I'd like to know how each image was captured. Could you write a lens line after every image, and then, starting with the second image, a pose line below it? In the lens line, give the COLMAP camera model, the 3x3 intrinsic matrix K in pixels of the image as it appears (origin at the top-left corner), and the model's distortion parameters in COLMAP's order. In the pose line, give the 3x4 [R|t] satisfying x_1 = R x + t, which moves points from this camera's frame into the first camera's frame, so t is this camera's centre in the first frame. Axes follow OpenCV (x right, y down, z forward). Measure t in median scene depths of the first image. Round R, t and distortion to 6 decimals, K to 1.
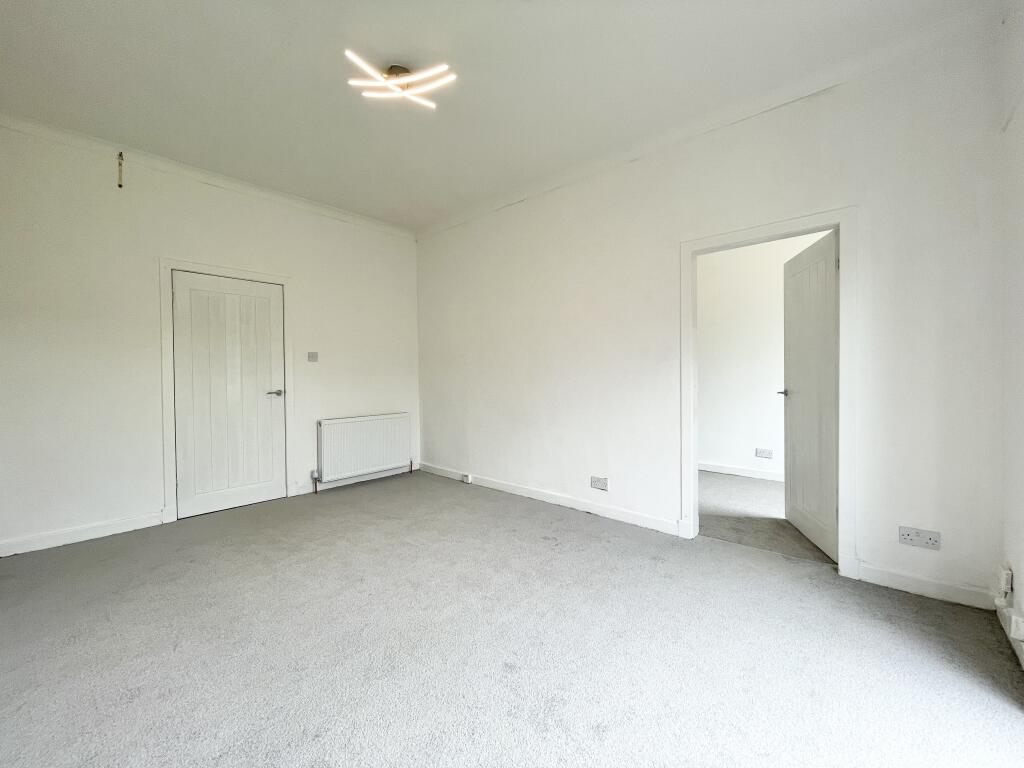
lens RADIAL K [[416.7, 0, 511.7], [0, 416.7, 381.6], [0, 0, 1]] dist [-0.000977, -0.000204]
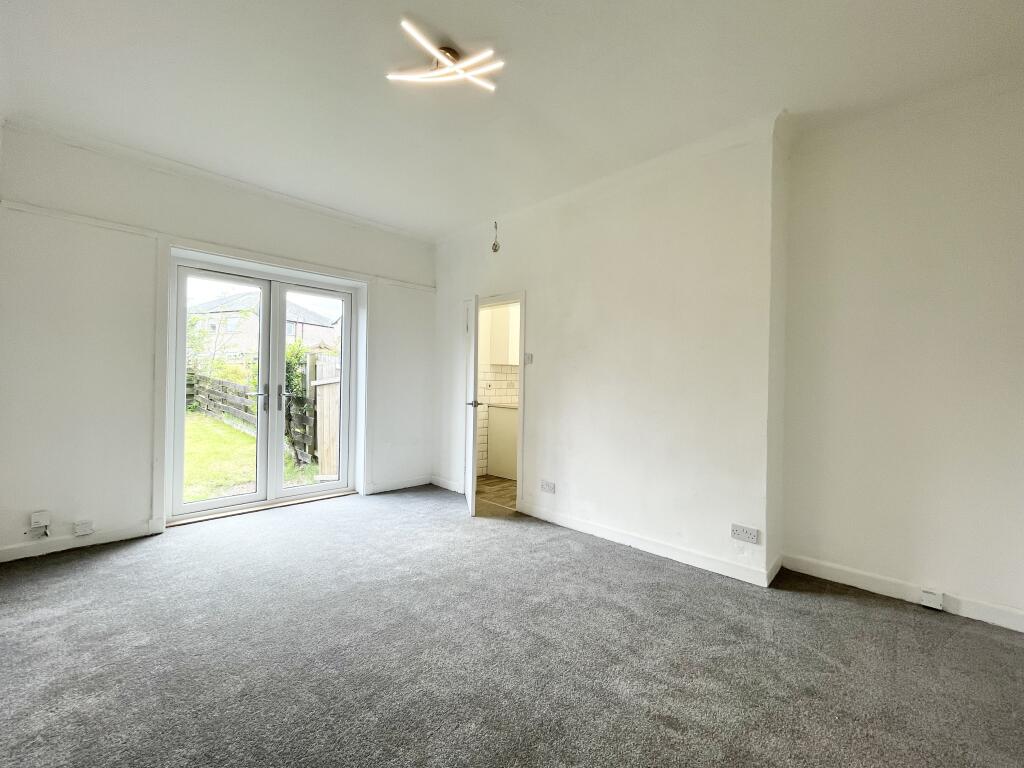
lens RADIAL K [[431.9, 0, 508.8], [0, 431.9, 380.0], [0, 0, 1]] dist [-0.000101, -0.000162]
pose [[-0.998996, -0.010934, 0.043448, -0.300329], [-0.010343, 0.999851, 0.013802, -0.038685], [-0.043593, 0.013338, -0.998960, 1.286763]]
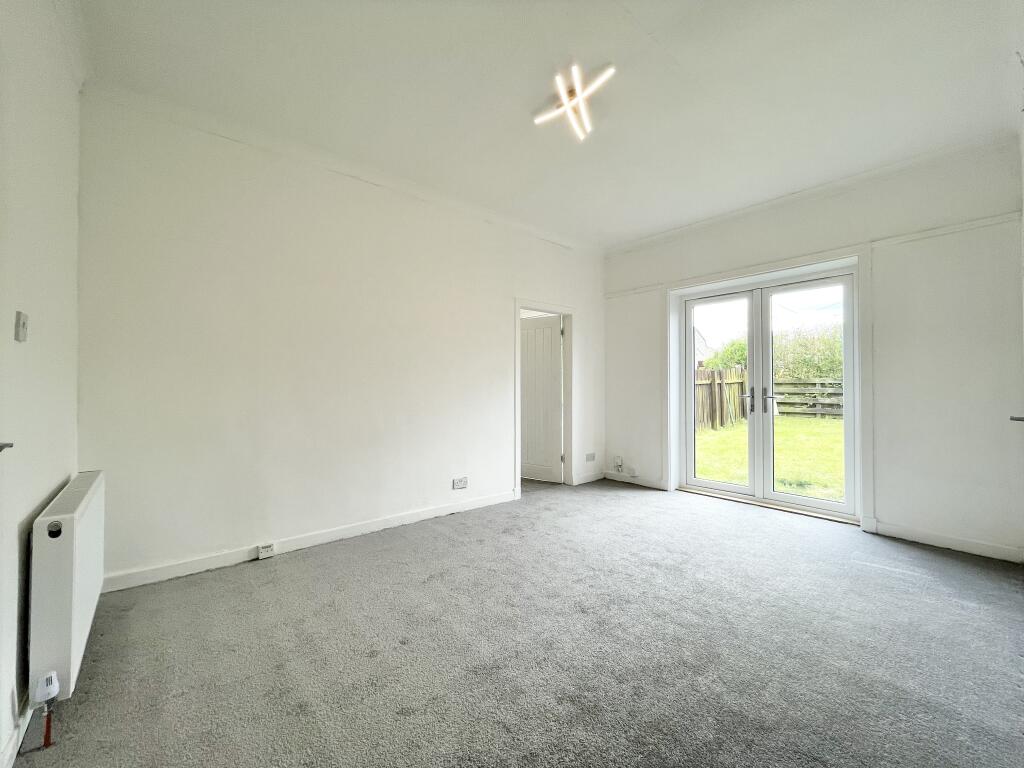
lens RADIAL K [[416.7, 0, 511.7], [0, 416.7, 381.6], [0, 0, 1]] dist [-0.000977, -0.000204]
pose [[0.127201, 0.021470, 0.991645, -0.871780], [0.014952, 0.999611, -0.023561, -0.003381], [-0.991764, 0.017824, 0.126830, 0.690296]]
